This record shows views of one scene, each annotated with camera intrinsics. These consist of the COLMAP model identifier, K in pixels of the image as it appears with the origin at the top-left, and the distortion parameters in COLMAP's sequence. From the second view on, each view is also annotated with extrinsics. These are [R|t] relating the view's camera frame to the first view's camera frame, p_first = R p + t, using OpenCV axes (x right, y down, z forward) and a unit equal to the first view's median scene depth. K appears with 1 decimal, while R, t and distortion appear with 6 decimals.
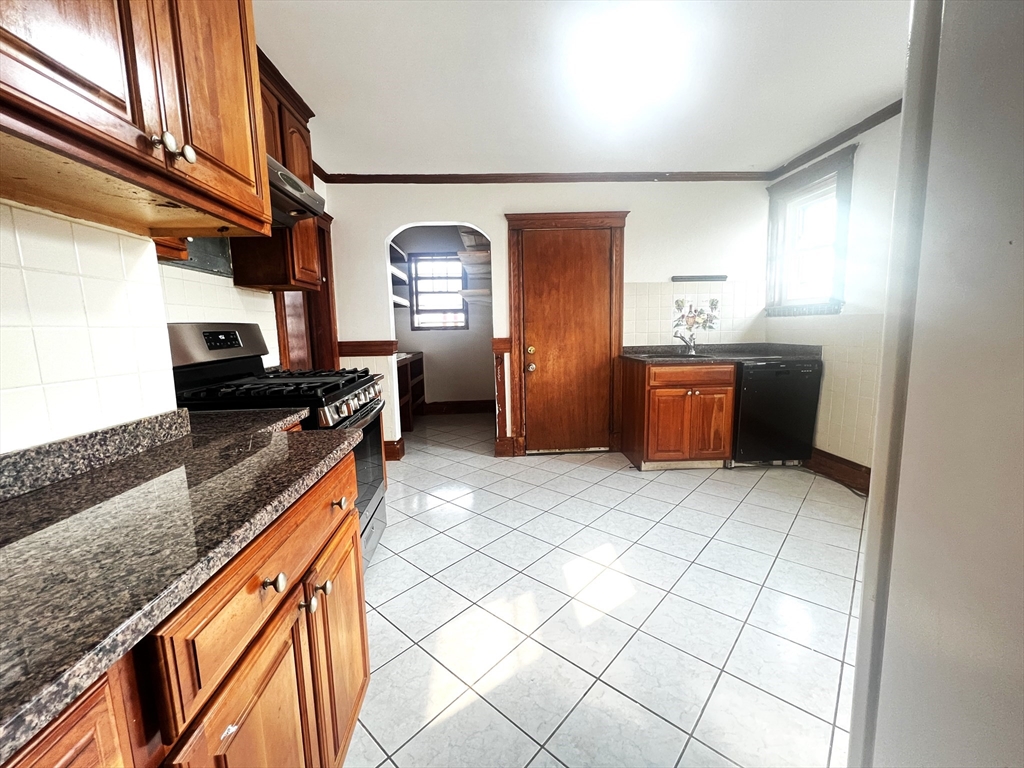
lens RADIAL K [[415.0, 0, 508.6], [0, 415.0, 382.6], [0, 0, 1]] dist [-0.002839, 0.000954]
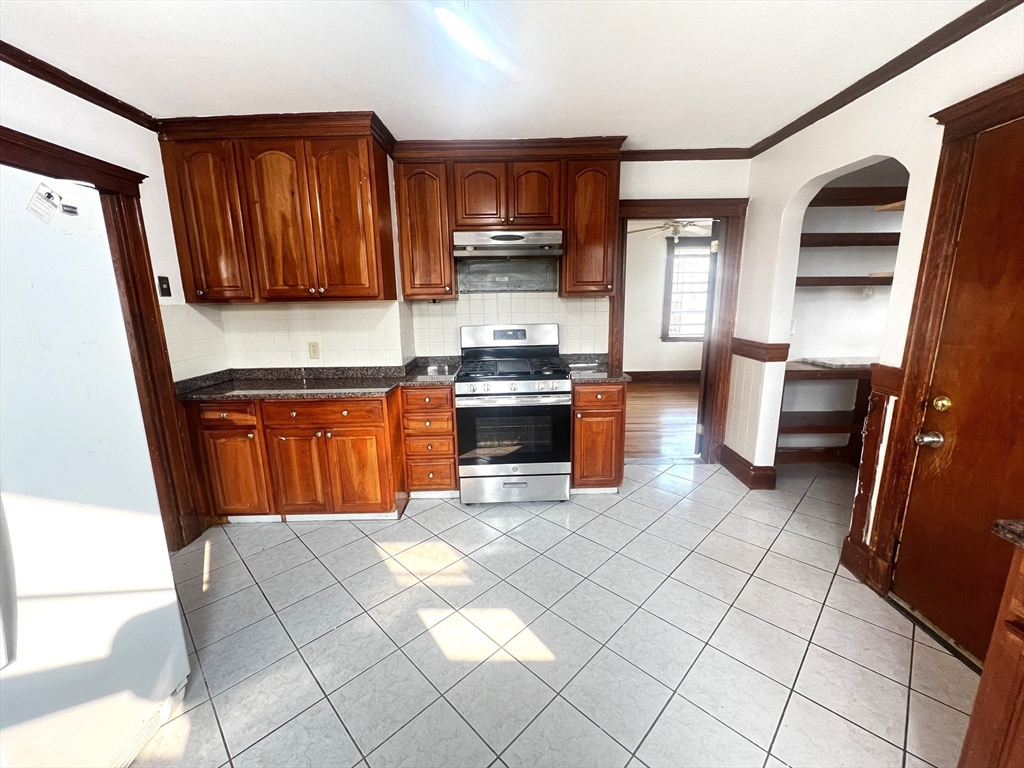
lens RADIAL K [[415.0, 0, 511.9], [0, 415.0, 384.6], [0, 0, 1]] dist [-0.002839, 0.000954]
pose [[-0.039401, 0.226138, -0.973298, 0.550758], [-0.115498, 0.966495, 0.229233, -0.159768], [0.992526, 0.121446, -0.011962, 0.562522]]
